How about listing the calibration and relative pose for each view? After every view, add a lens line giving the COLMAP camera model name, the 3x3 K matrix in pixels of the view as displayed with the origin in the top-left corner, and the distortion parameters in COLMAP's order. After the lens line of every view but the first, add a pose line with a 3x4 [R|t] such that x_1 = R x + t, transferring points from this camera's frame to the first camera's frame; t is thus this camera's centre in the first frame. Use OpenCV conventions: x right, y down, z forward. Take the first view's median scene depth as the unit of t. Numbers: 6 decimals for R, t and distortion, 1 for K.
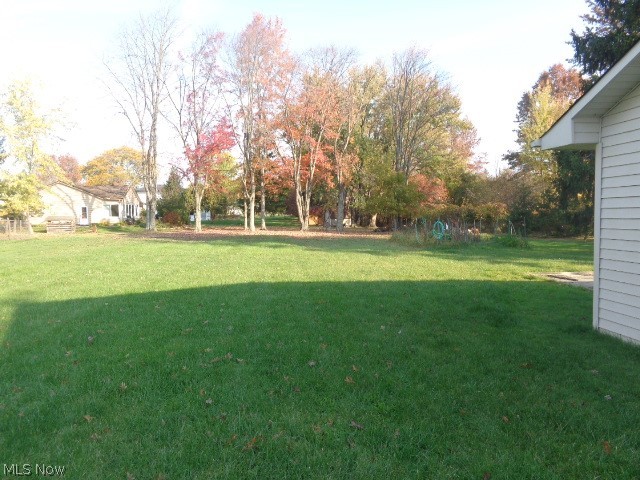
lens RADIAL K [[487.7, 0, 317.2], [0, 487.7, 237.6], [0, 0, 1]] dist [-0.002916, 0.021934]
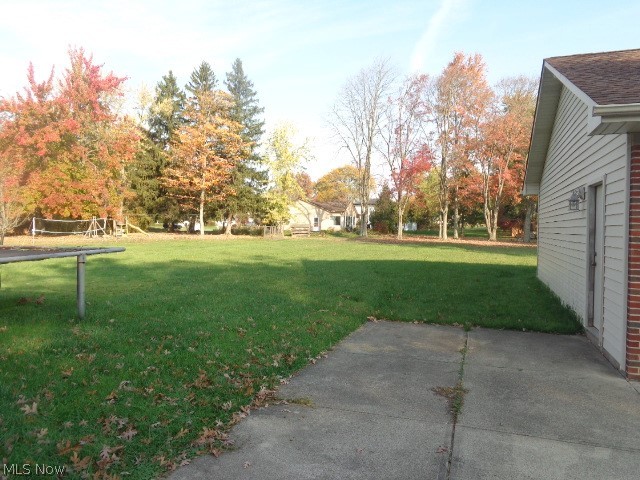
lens RADIAL K [[487.7, 0, 321.5], [0, 487.7, 238.0], [0, 0, 1]] dist [-0.002916, 0.021934]
pose [[0.910631, 0.028363, -0.412245, 0.080361], [-0.036585, 0.999258, -0.012063, 0.007813], [0.411597, 0.026067, 0.910993, -0.196306]]
